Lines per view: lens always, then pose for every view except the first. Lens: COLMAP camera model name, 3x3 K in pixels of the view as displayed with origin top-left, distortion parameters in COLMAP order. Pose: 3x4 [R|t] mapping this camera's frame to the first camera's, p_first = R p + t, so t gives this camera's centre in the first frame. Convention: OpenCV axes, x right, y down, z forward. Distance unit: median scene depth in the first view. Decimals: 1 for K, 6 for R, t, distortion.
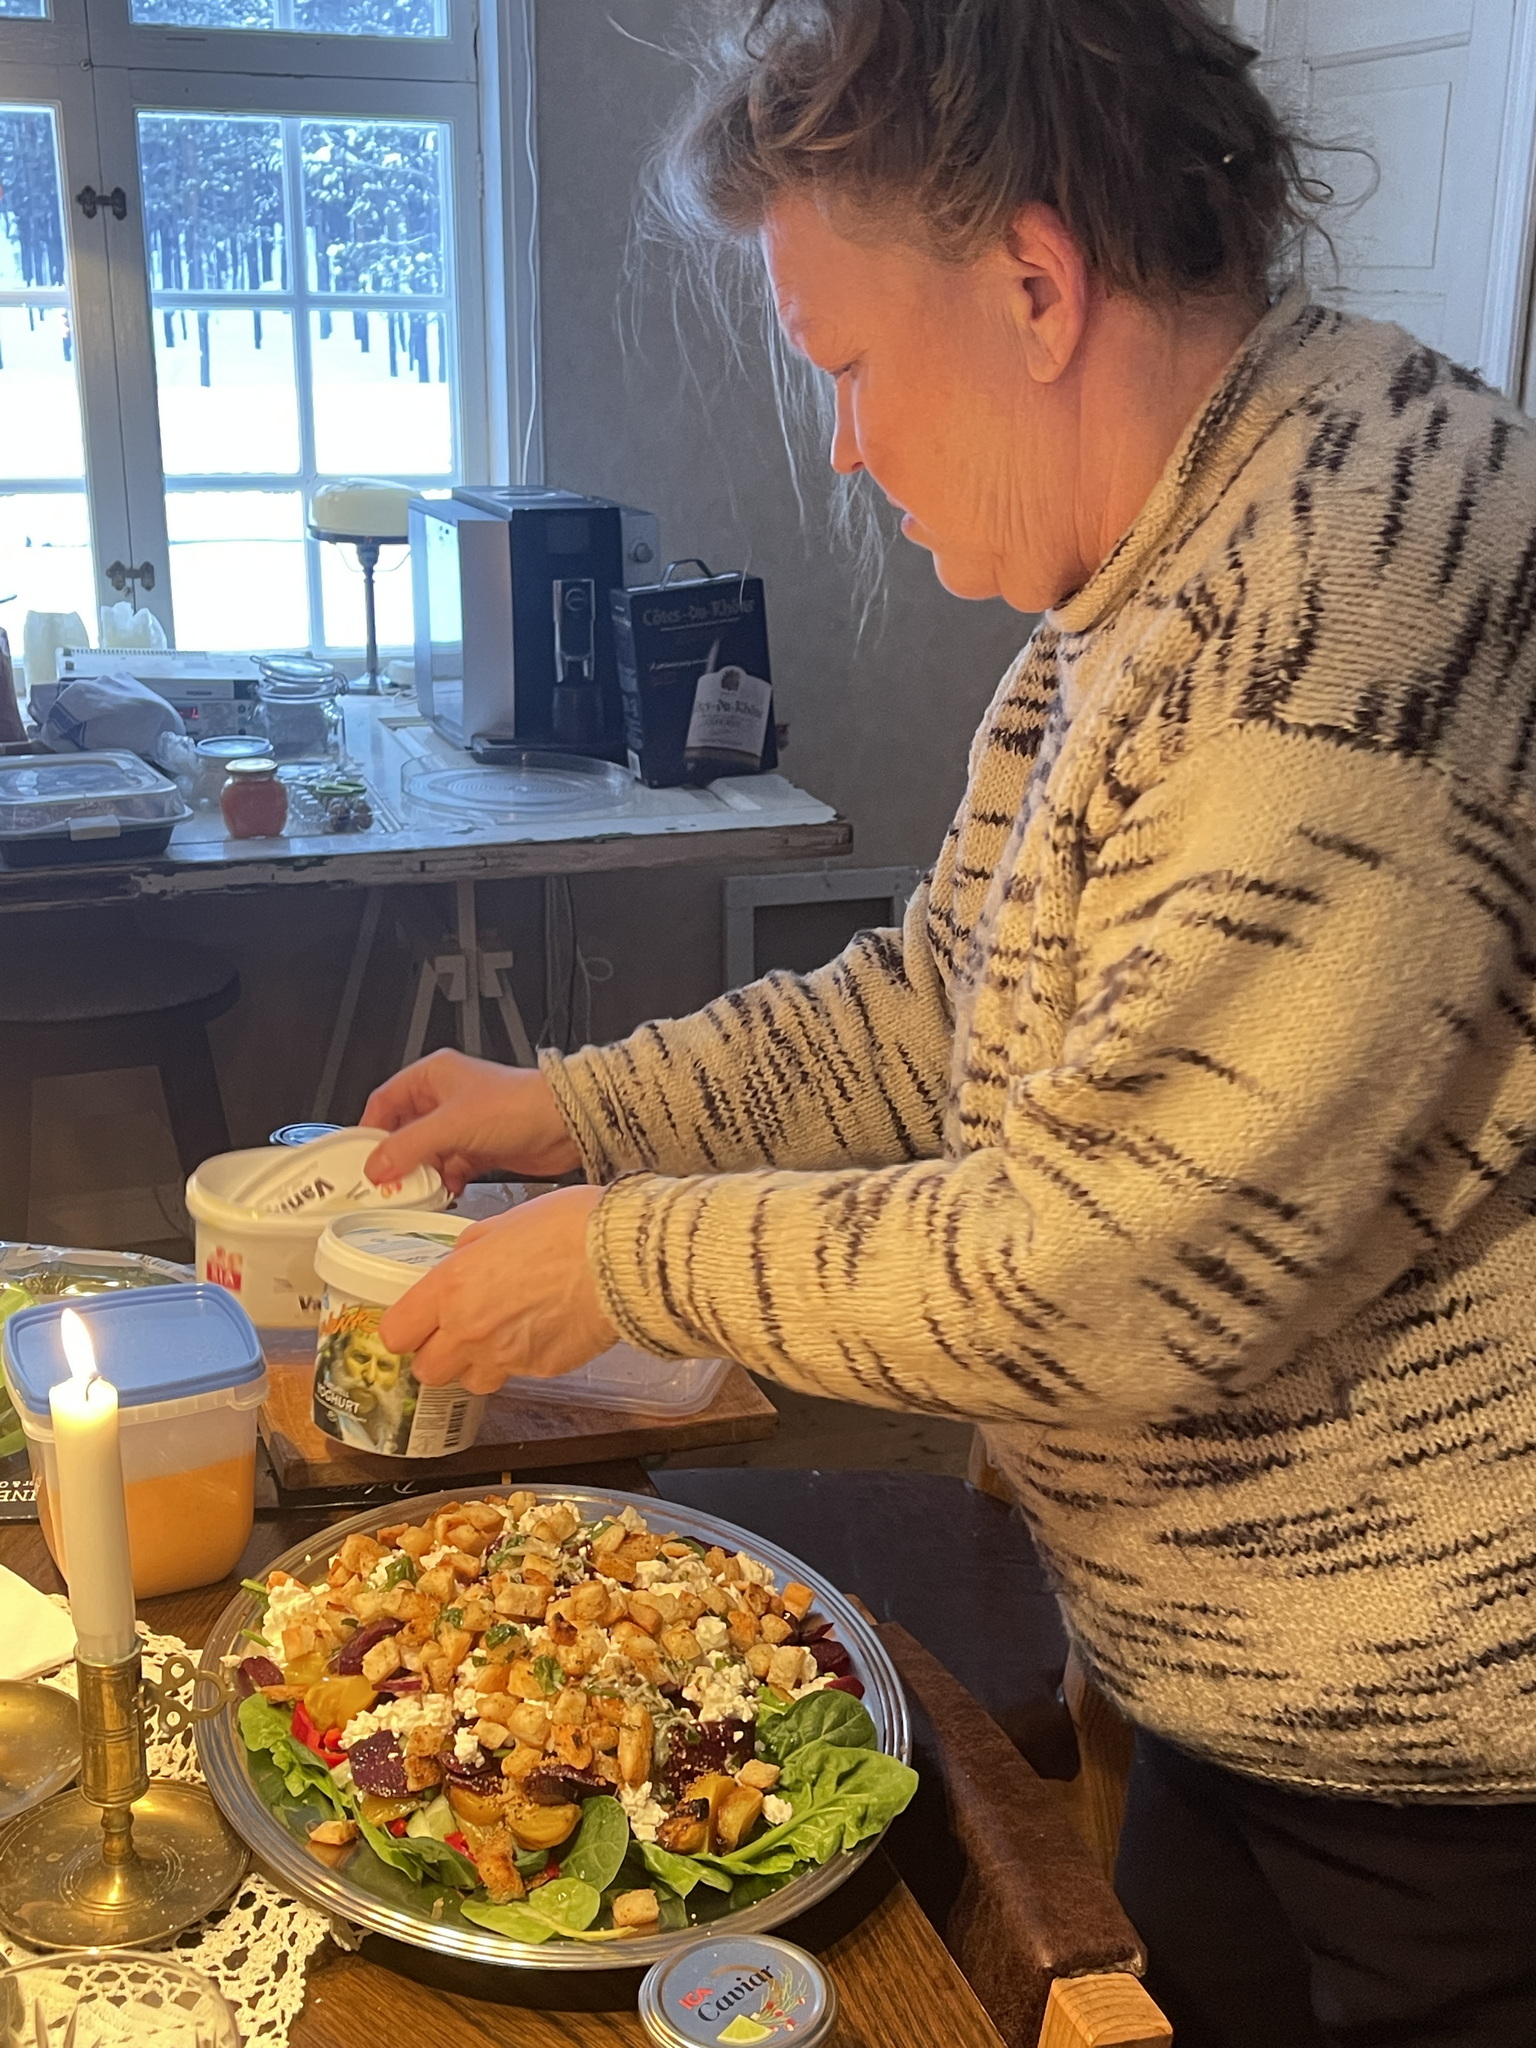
lens RADIAL K [[2400.9, 0, 768.0], [0, 2400.9, 1024.0], [0, 0, 1]] dist [0.014549, -0.007023]
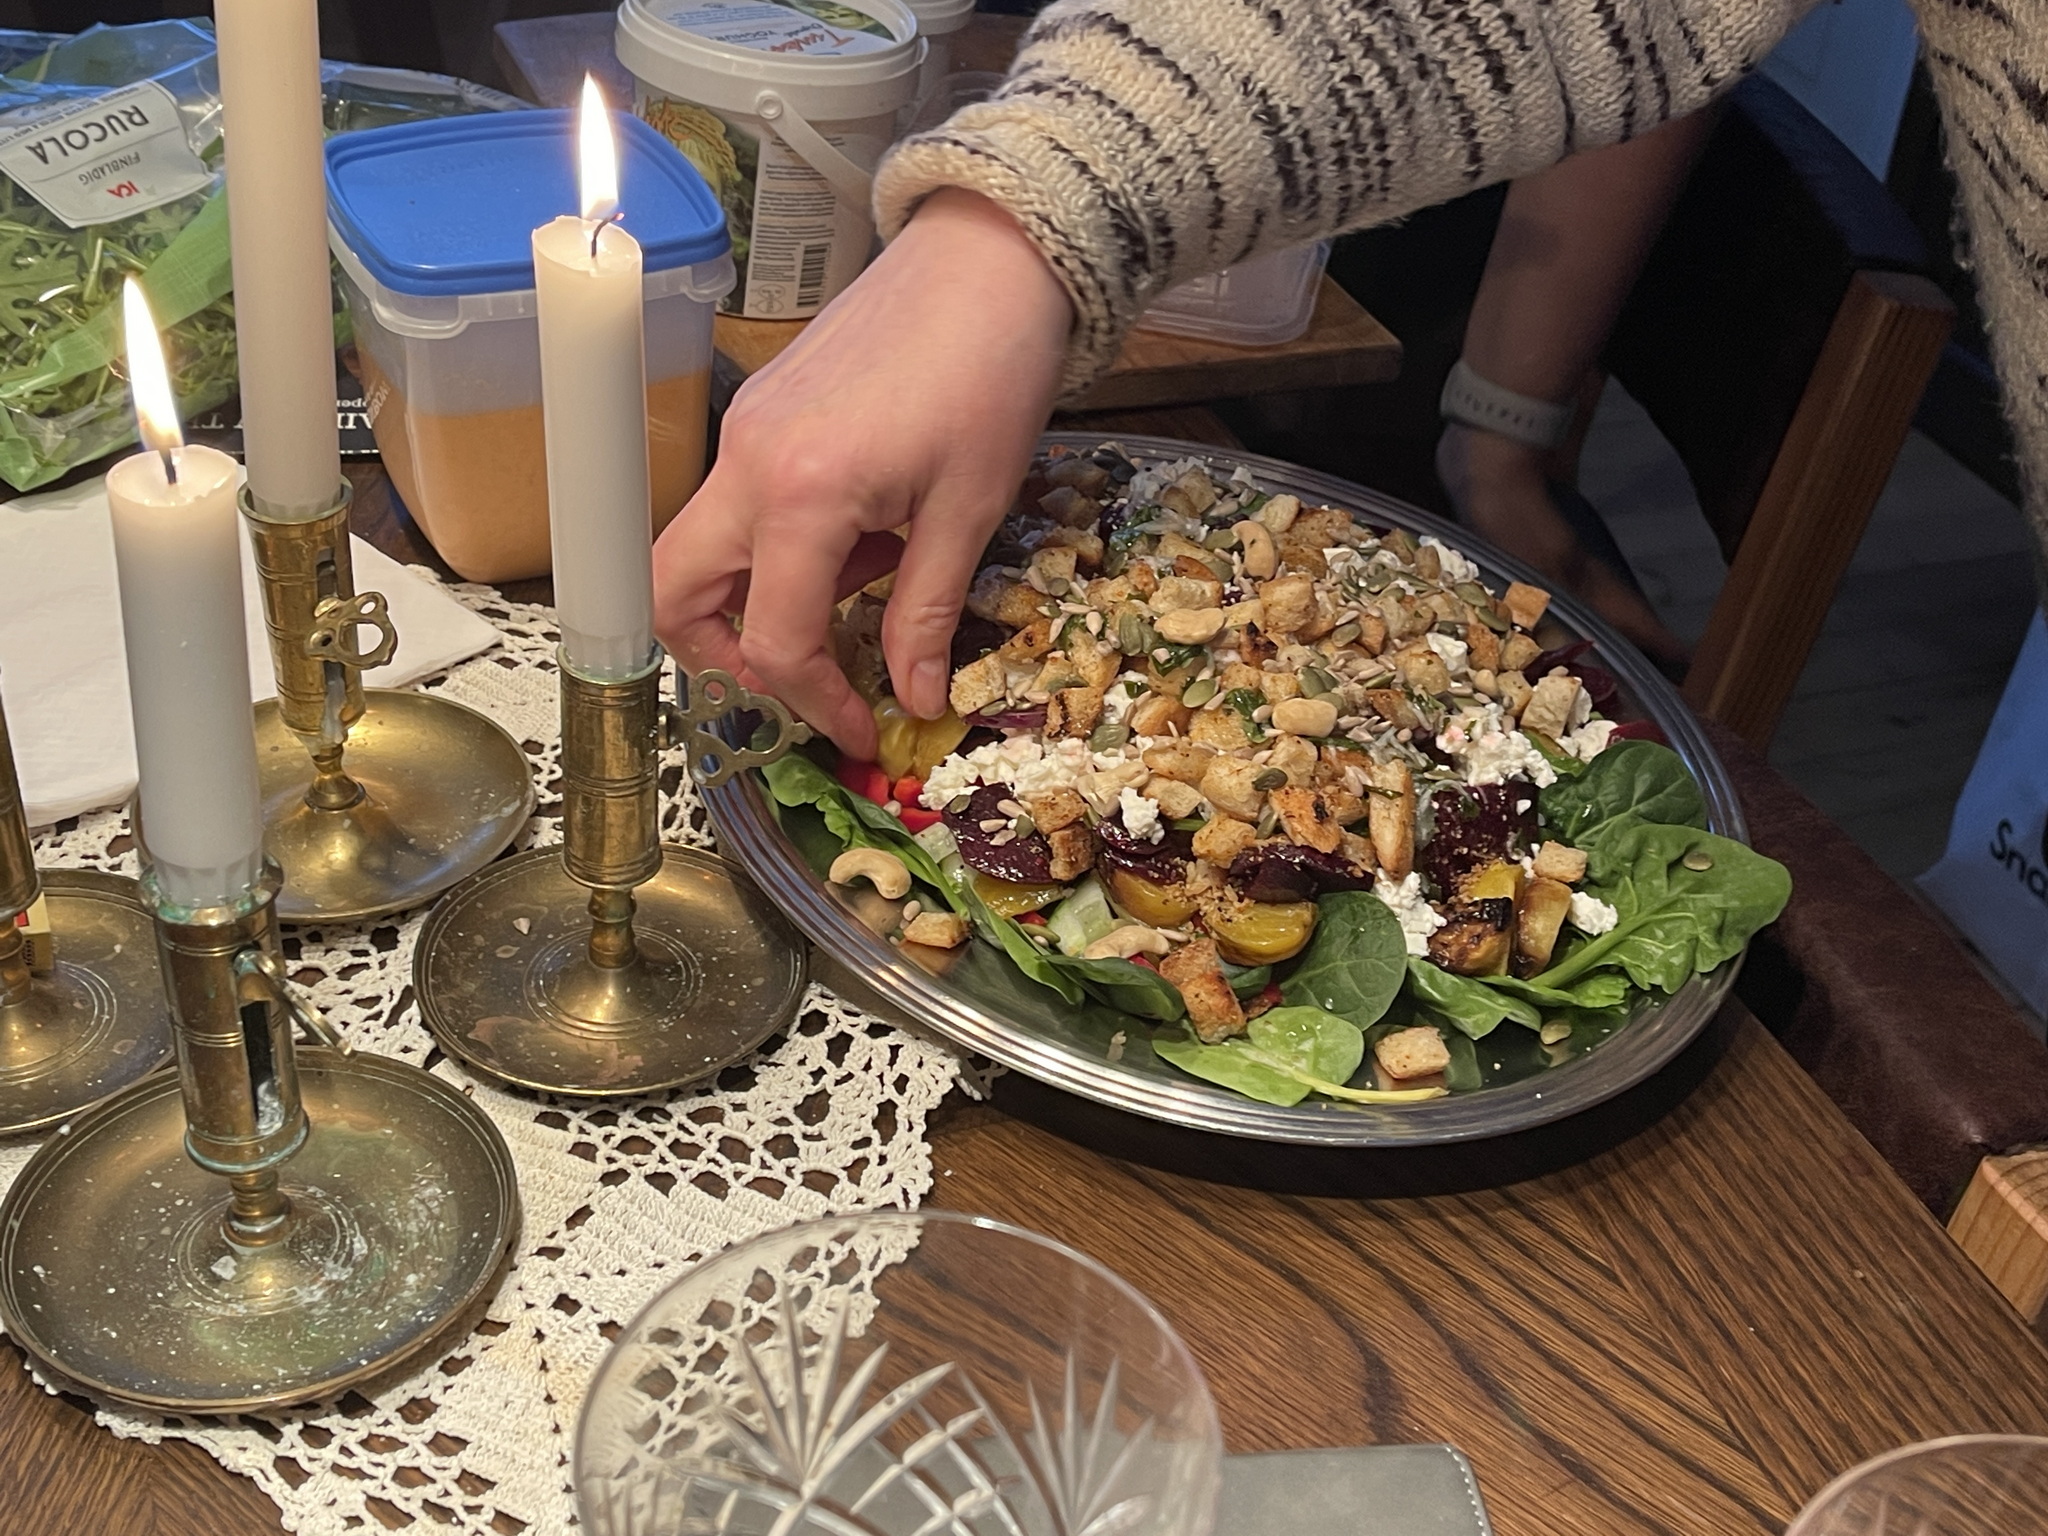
lens RADIAL K [[2576.8, 0, 1024.0], [0, 2576.8, 768.0], [0, 0, 1]] dist [0.130697, 0.023070]
pose [[0.998116, 0.024727, 0.056147, -0.200271], [-0.040618, 0.952222, 0.302694, 0.074197], [-0.045980, -0.304404, 0.951433, 0.329545]]
